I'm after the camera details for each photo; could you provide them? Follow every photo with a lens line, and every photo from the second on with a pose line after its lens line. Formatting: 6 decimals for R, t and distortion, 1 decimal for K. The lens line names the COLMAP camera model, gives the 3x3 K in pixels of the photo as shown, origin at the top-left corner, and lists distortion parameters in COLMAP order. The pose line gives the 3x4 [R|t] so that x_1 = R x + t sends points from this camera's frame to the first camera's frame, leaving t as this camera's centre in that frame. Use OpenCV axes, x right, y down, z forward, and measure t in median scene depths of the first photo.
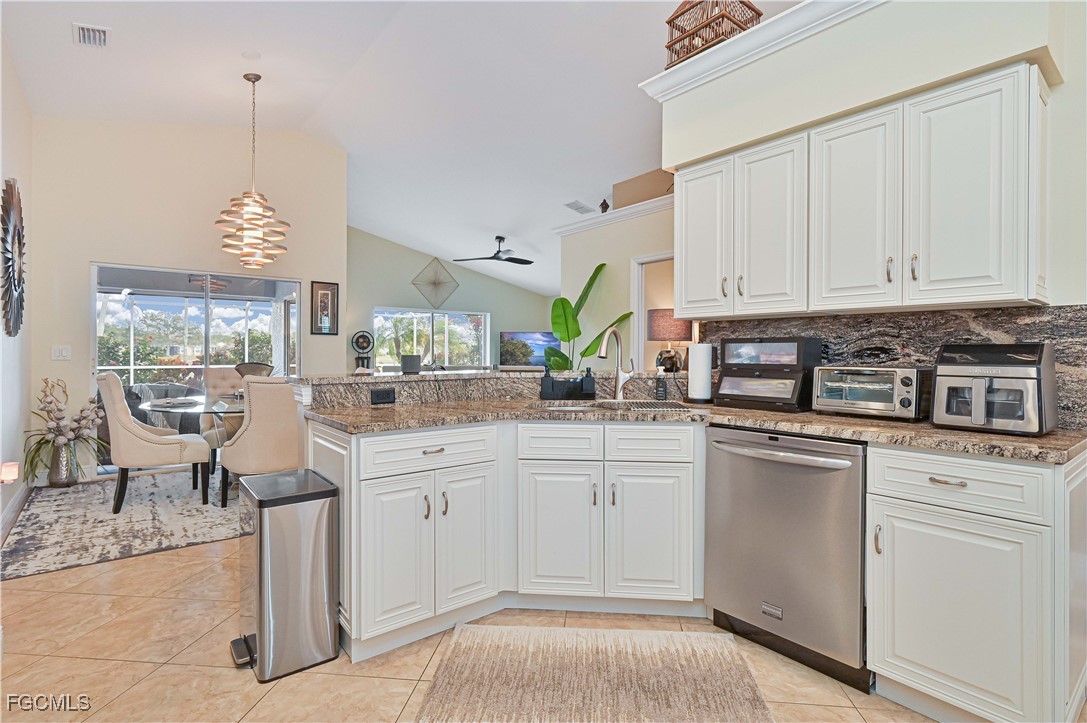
lens RADIAL K [[530.0, 0, 536.0], [0, 530.0, 351.6], [0, 0, 1]] dist [0.010788, -0.000257]
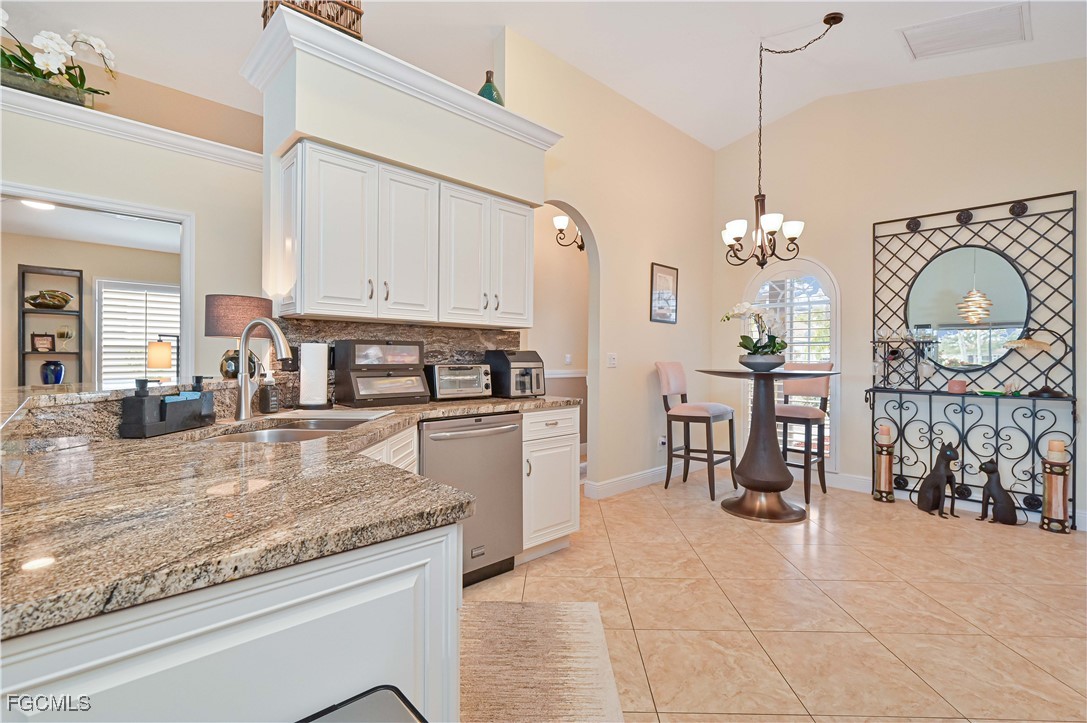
lens RADIAL K [[495.6, 0, 547.7], [0, 495.6, 359.1], [0, 0, 1]] dist [0.001016, 0.001130]
pose [[-0.083787, -0.006066, 0.996465, -0.695761], [-0.006774, 0.999962, 0.005518, 0.005316], [-0.996461, -0.006288, -0.083825, 0.834420]]
